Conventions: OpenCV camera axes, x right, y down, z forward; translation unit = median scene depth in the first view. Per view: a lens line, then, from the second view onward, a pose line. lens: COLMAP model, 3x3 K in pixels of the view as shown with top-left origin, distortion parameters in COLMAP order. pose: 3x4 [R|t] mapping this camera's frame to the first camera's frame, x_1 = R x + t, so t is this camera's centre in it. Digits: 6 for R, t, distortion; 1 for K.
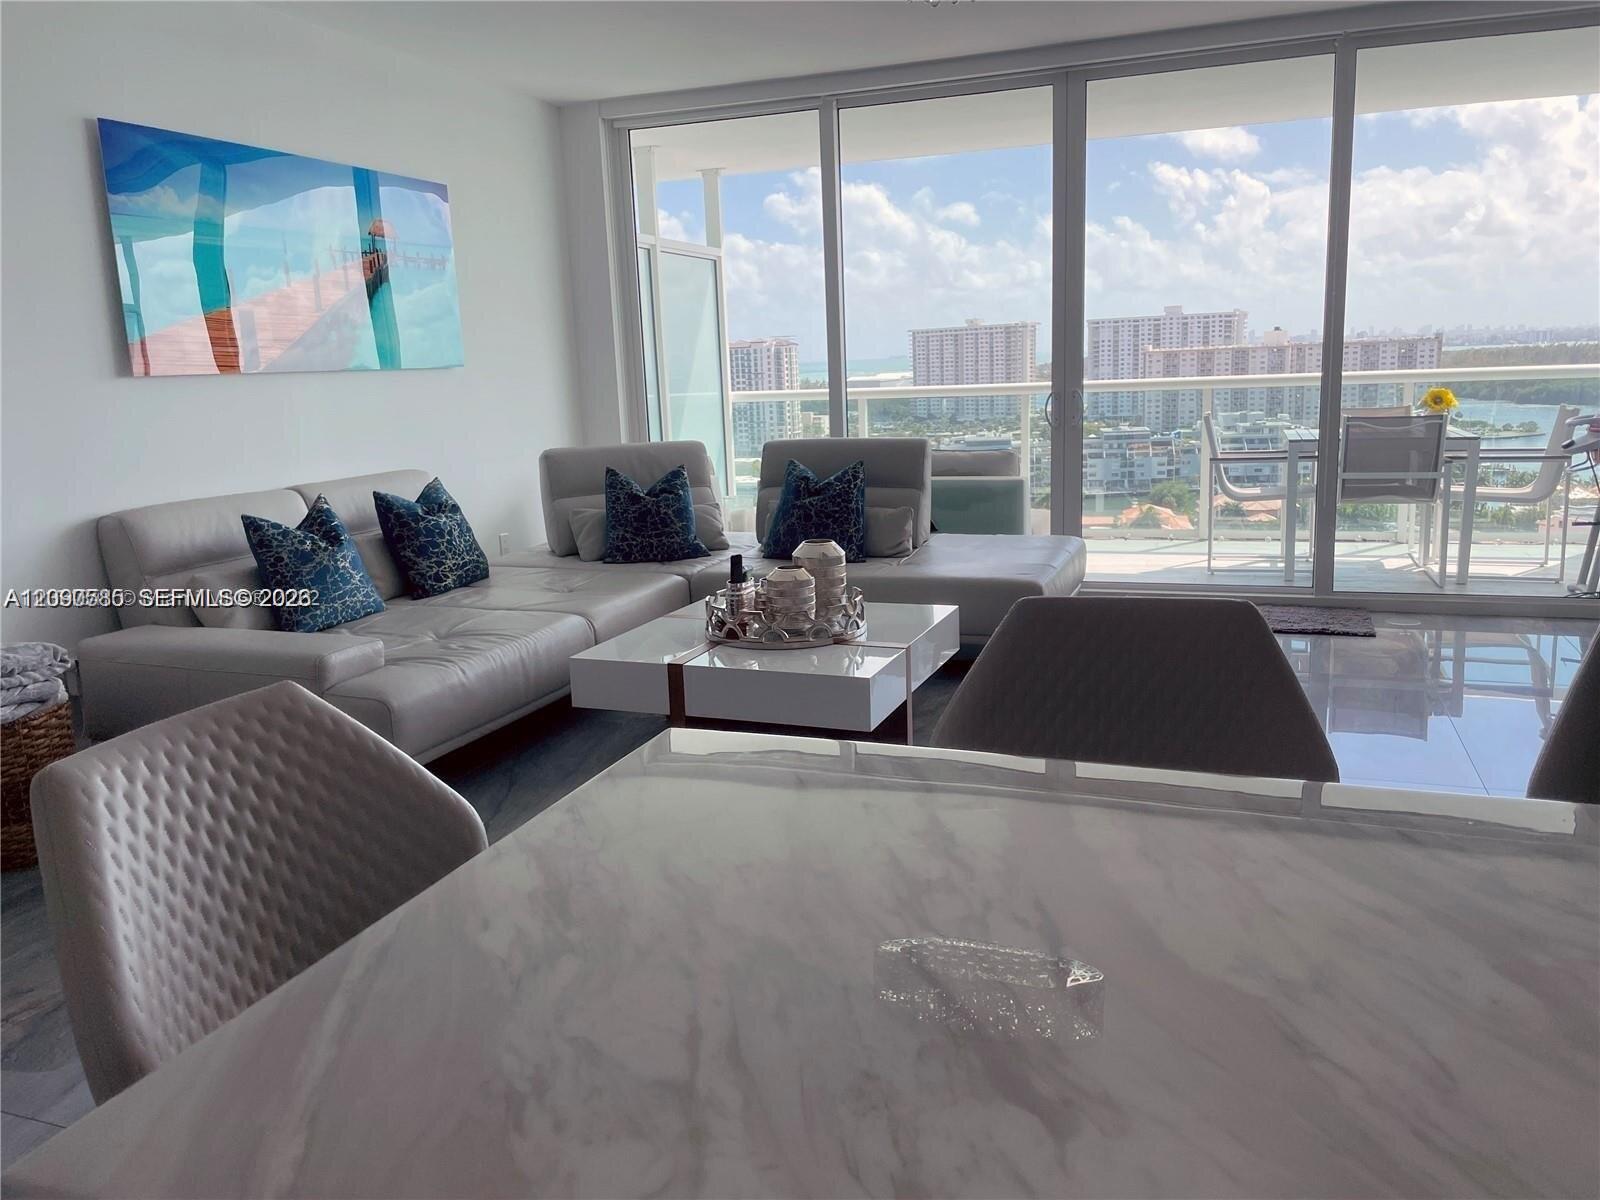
lens RADIAL K [[1210.2, 0, 800.0], [0, 1210.2, 600.0], [0, 0, 1]] dist [0.091872, -0.123751]
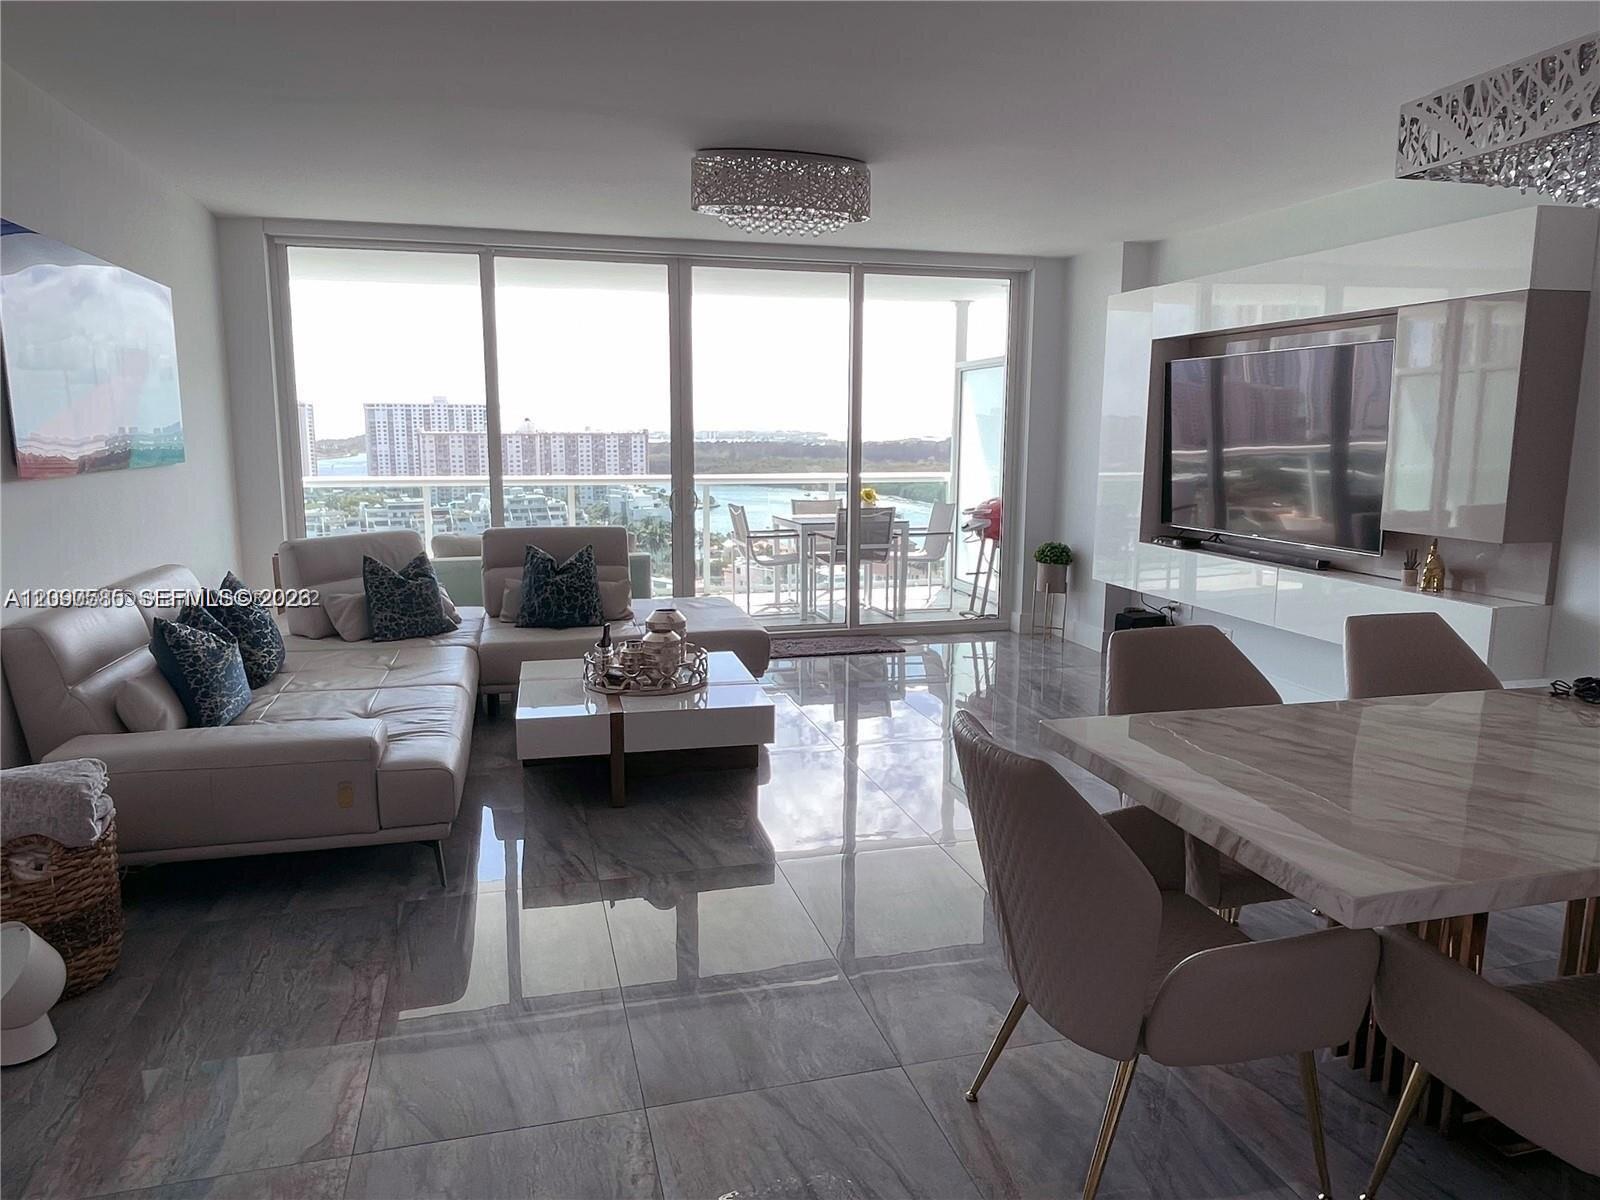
lens RADIAL K [[1052.2, 0, 800.0], [0, 1052.2, 600.0], [0, 0, 1]] dist [0.001624, -0.017881]
pose [[0.813728, -0.052047, 0.578911, -0.397940], [0.077710, 0.996783, -0.019614, -0.019677], [-0.576028, 0.060948, 0.815154, -0.005770]]
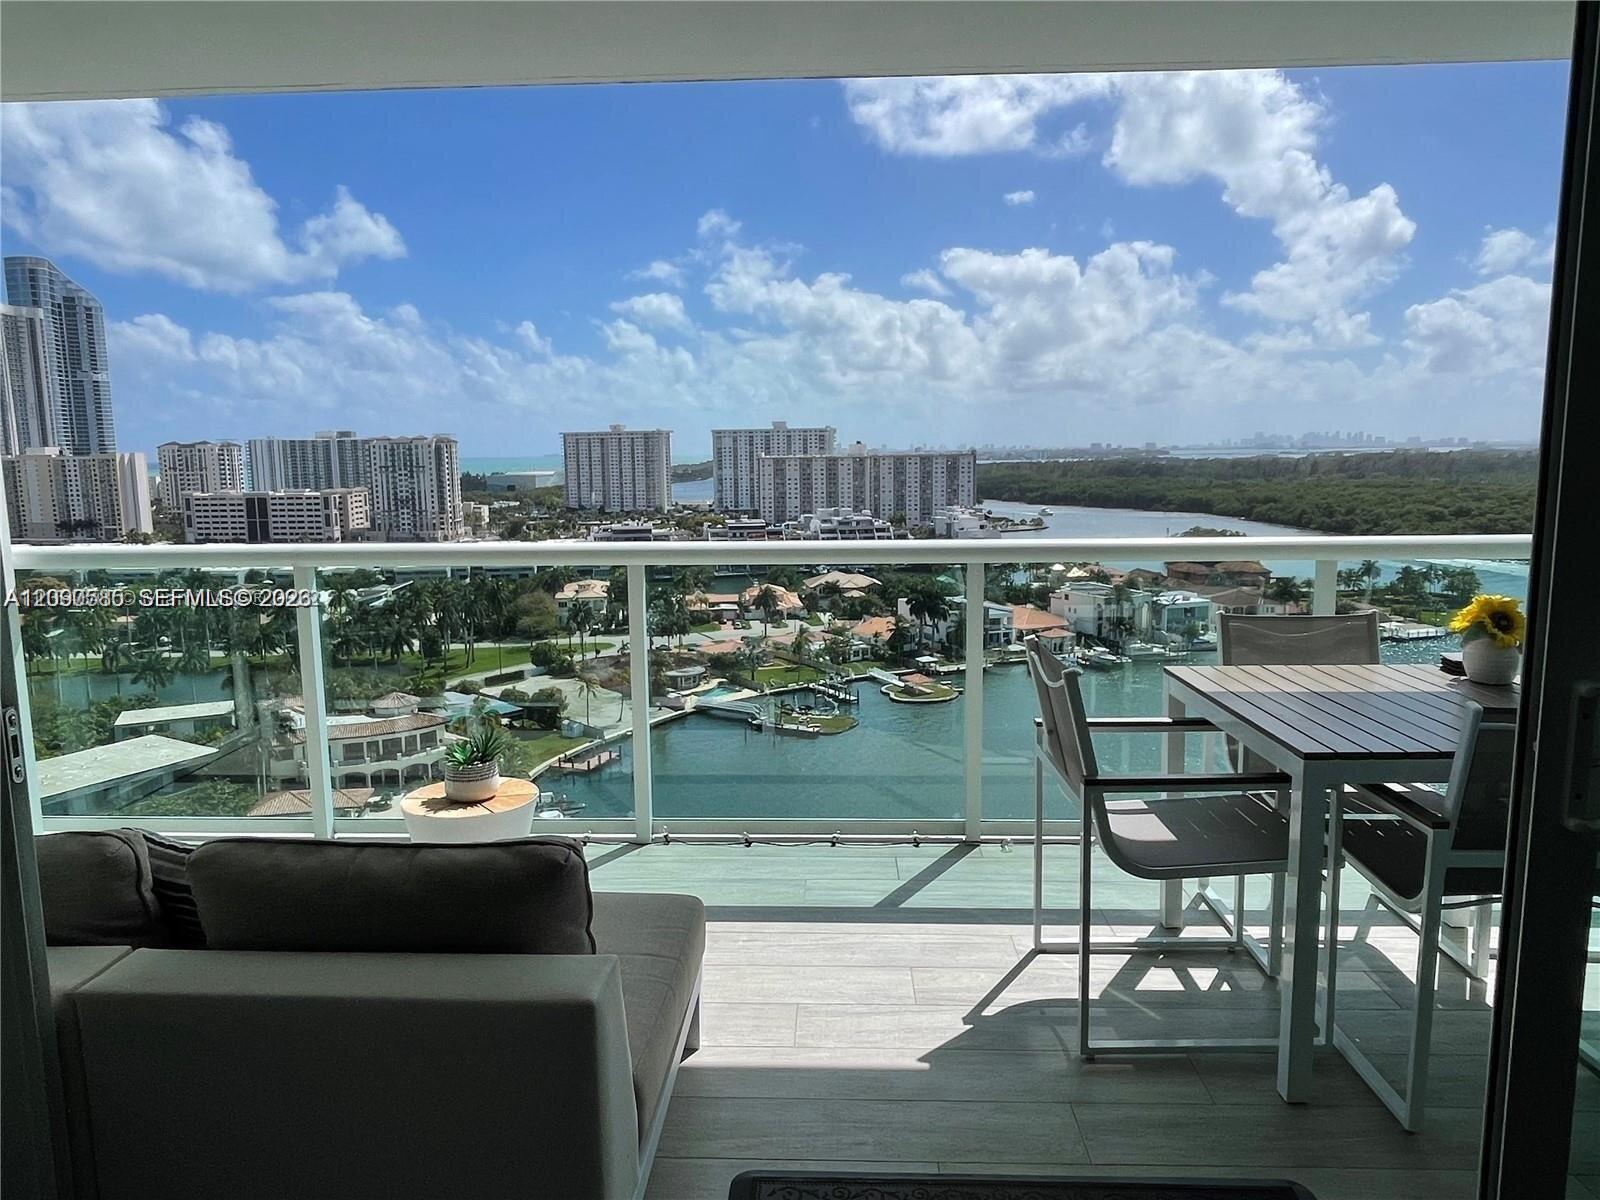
lens RADIAL K [[1033.4, 0, 800.0], [0, 1033.4, 630.5], [0, 0, 1]] dist [0.029606, -0.061001]
pose [[0.952233, -0.026529, 0.304219, 0.340886], [0.036166, 0.999005, -0.026085, -0.249105], [-0.303225, 0.035841, 0.952245, 1.143042]]
